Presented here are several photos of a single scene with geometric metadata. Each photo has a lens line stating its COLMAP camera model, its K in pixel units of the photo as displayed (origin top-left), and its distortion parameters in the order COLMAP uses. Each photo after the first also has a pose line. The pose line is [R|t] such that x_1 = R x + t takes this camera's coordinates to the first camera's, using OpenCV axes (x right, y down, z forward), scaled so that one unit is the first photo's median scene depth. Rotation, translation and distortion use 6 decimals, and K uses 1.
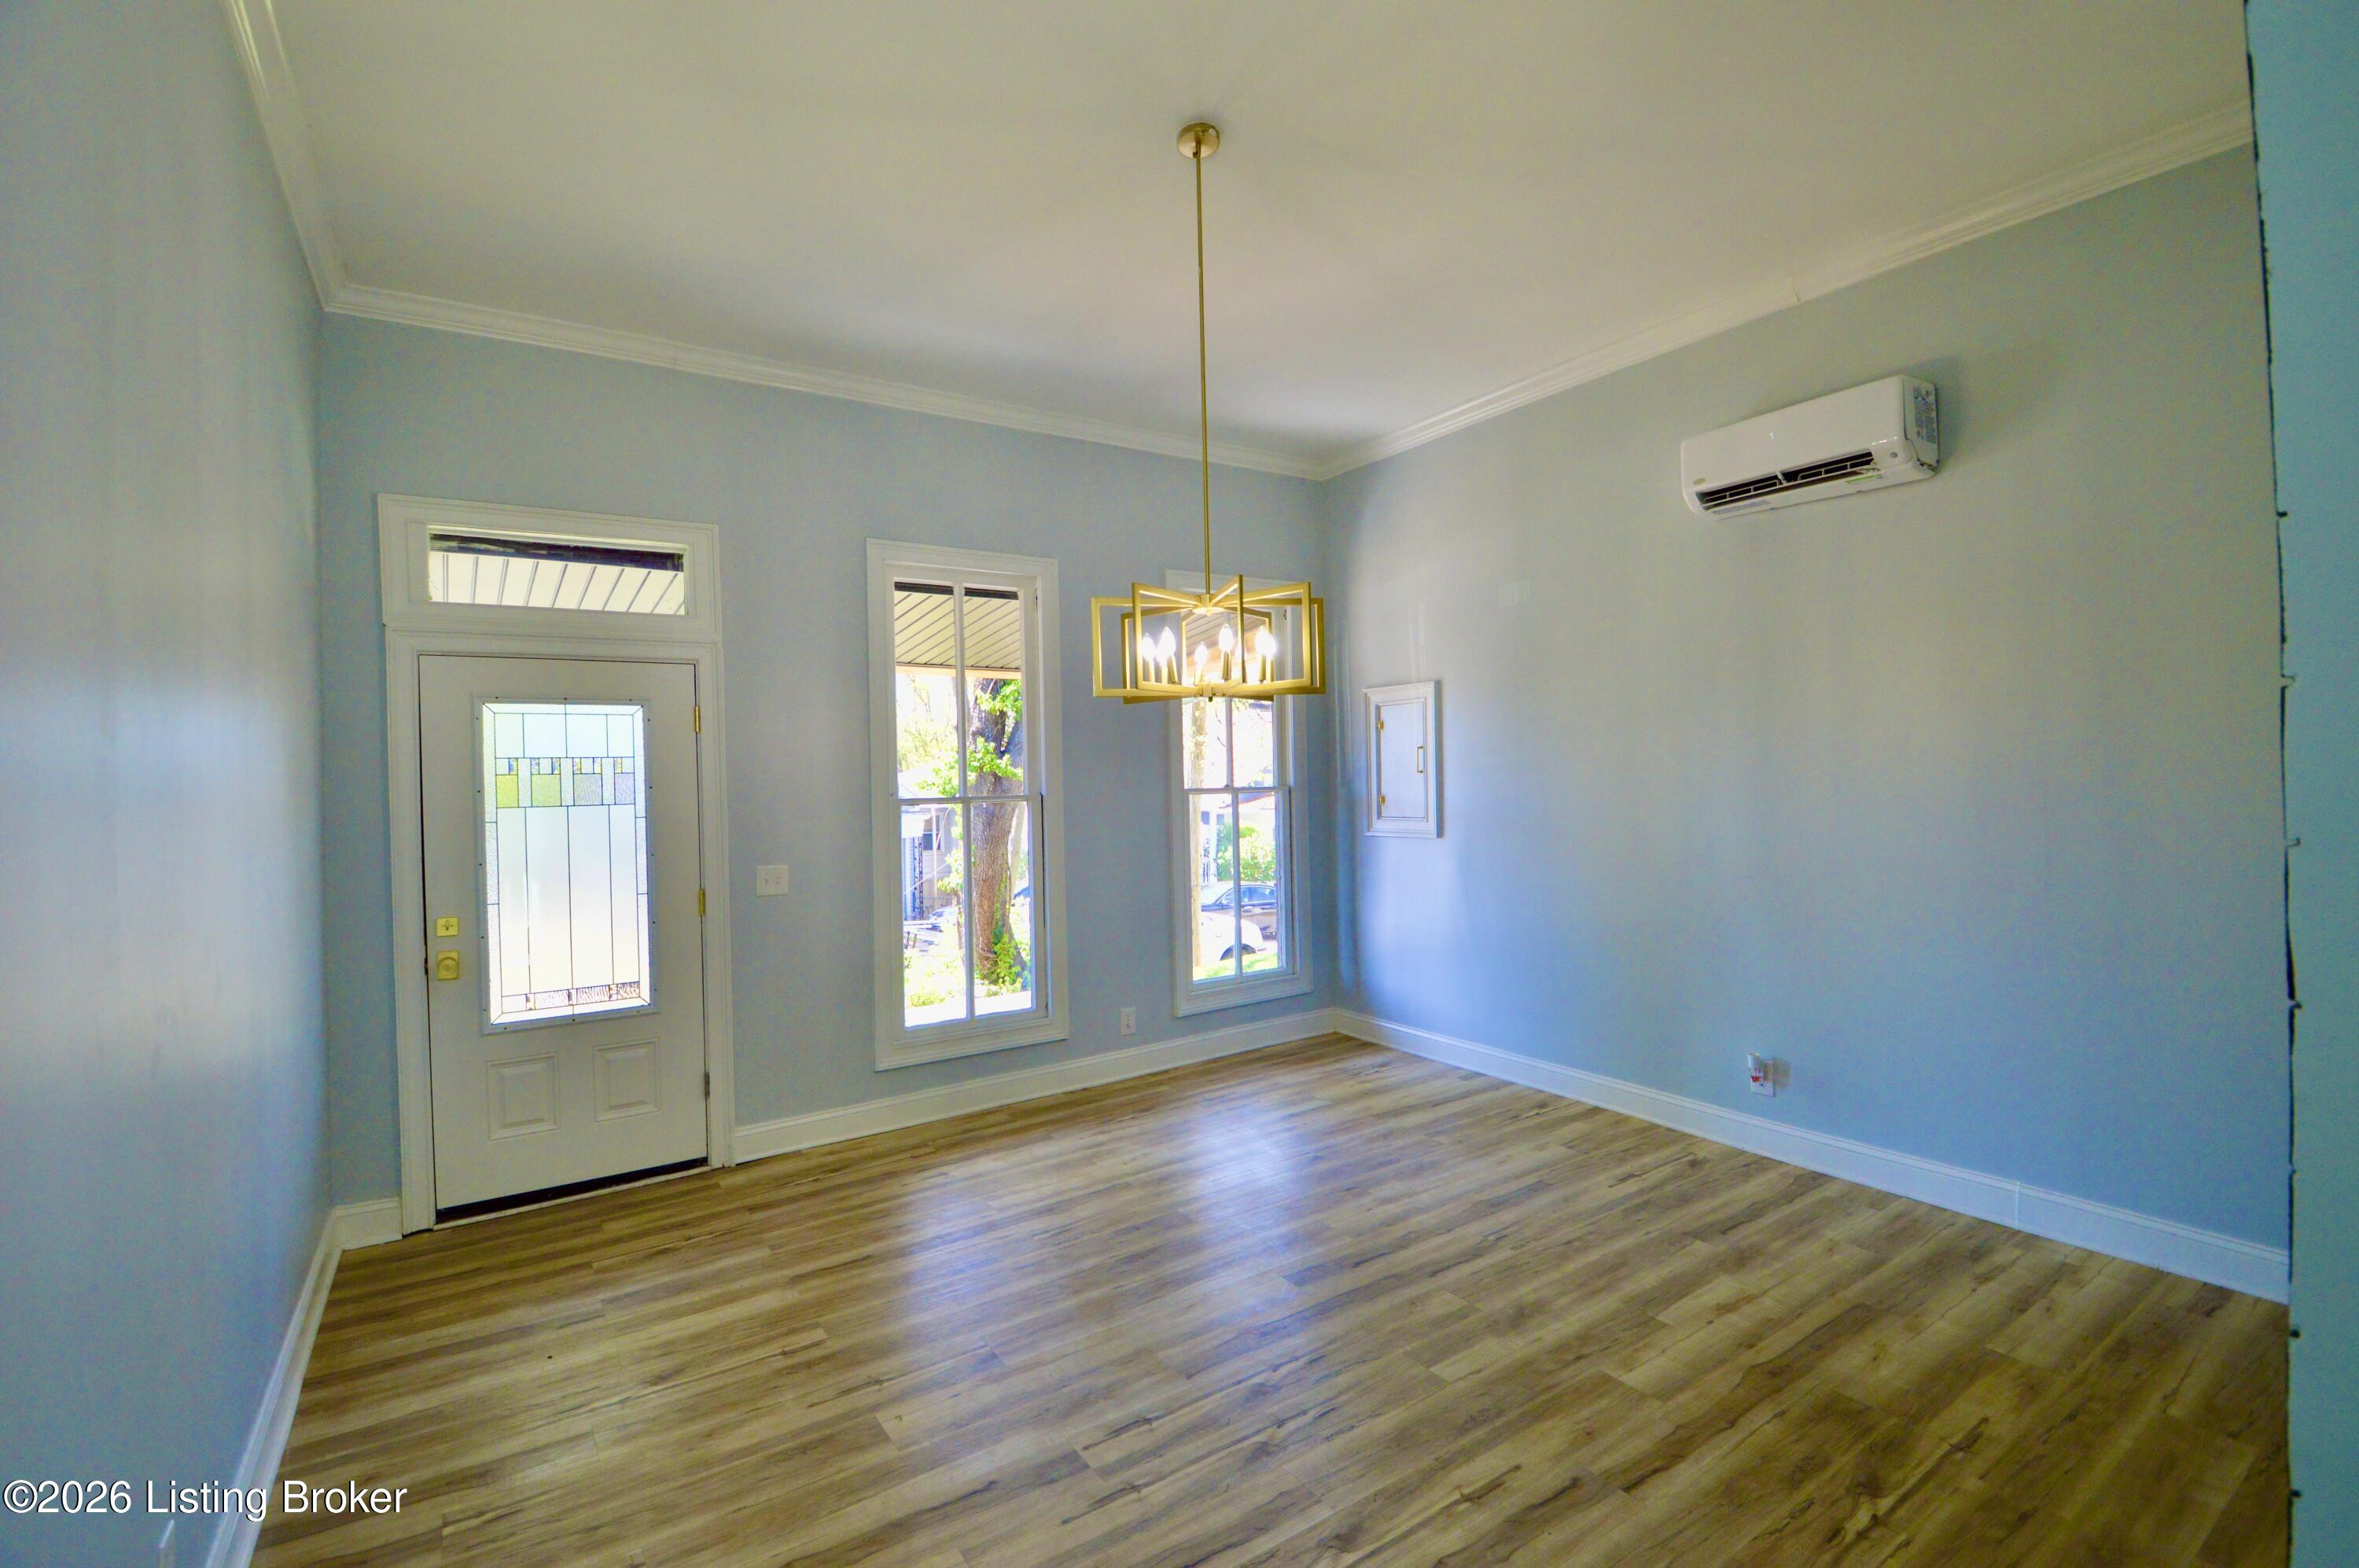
lens RADIAL K [[1073.4, 0, 1182.9], [0, 1073.4, 788.5], [0, 0, 1]] dist [-0.013724, -0.007788]
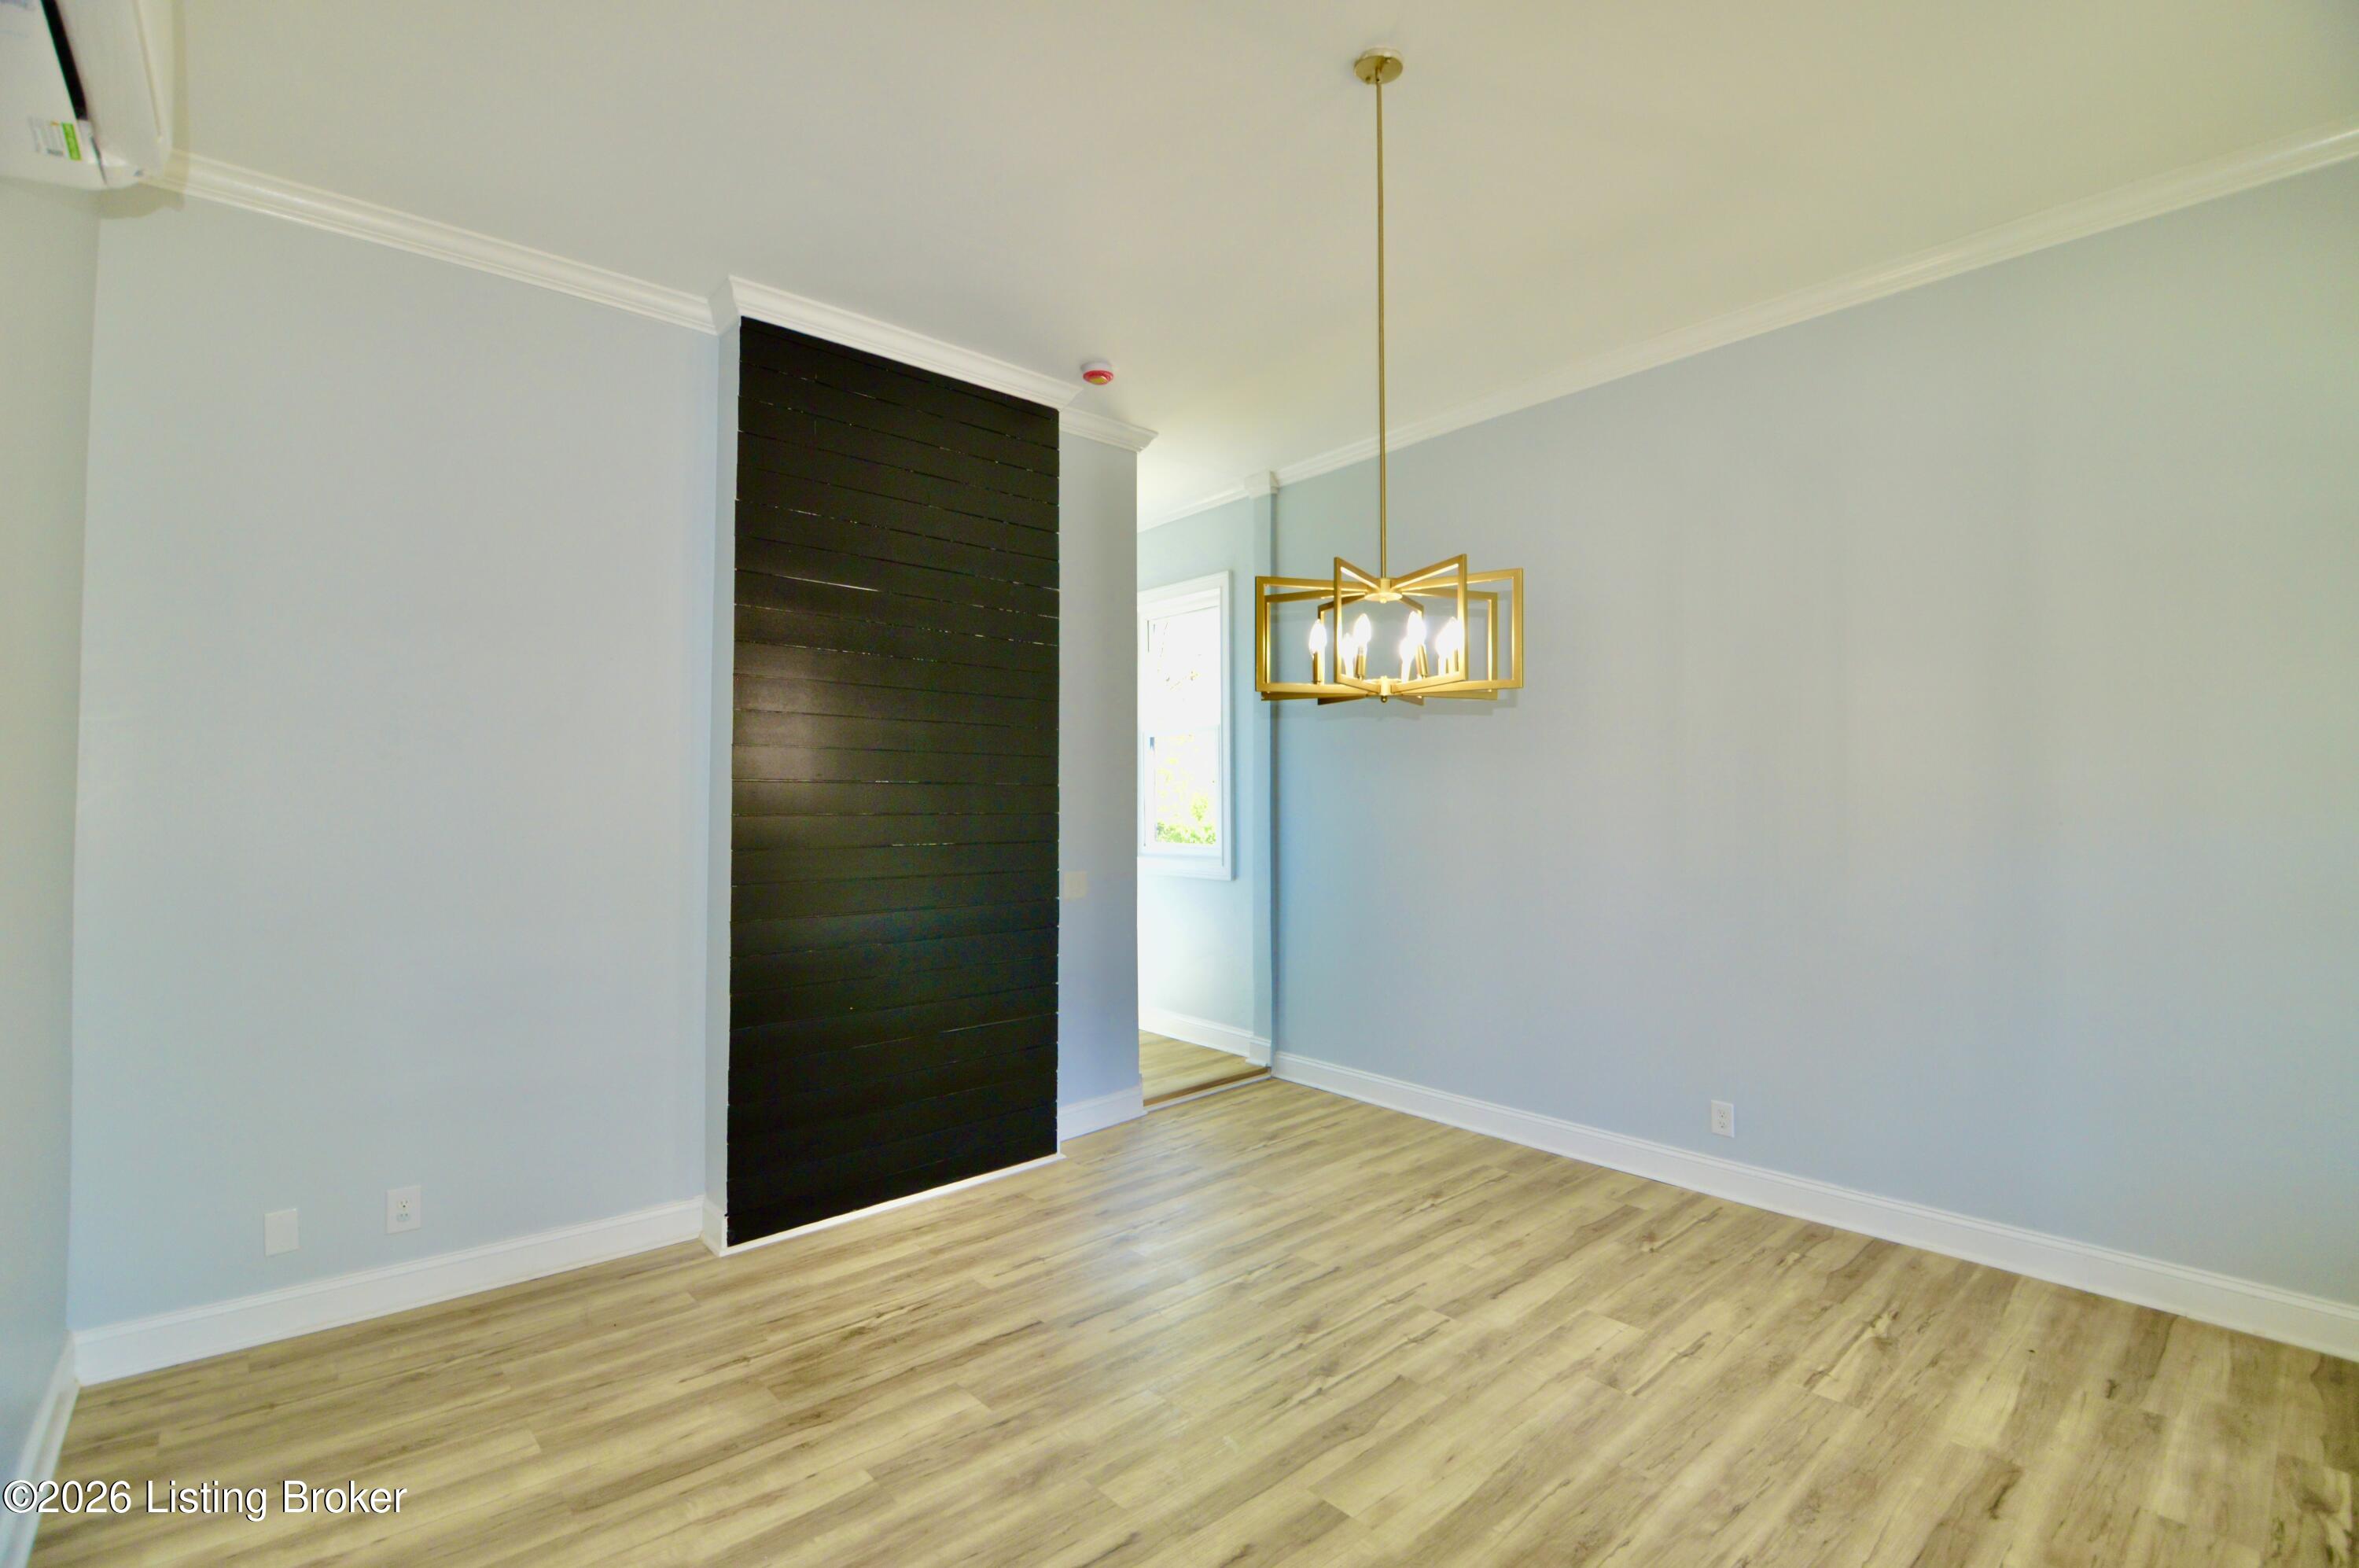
lens RADIAL K [[1073.4, 0, 1177.4], [0, 1073.4, 786.0], [0, 0, 1]] dist [-0.013724, -0.007788]
pose [[-0.991403, 0.027183, -0.127989, 0.331385], [0.027959, 0.999600, -0.004265, -0.015242], [0.127822, -0.007806, -0.991766, 1.985933]]
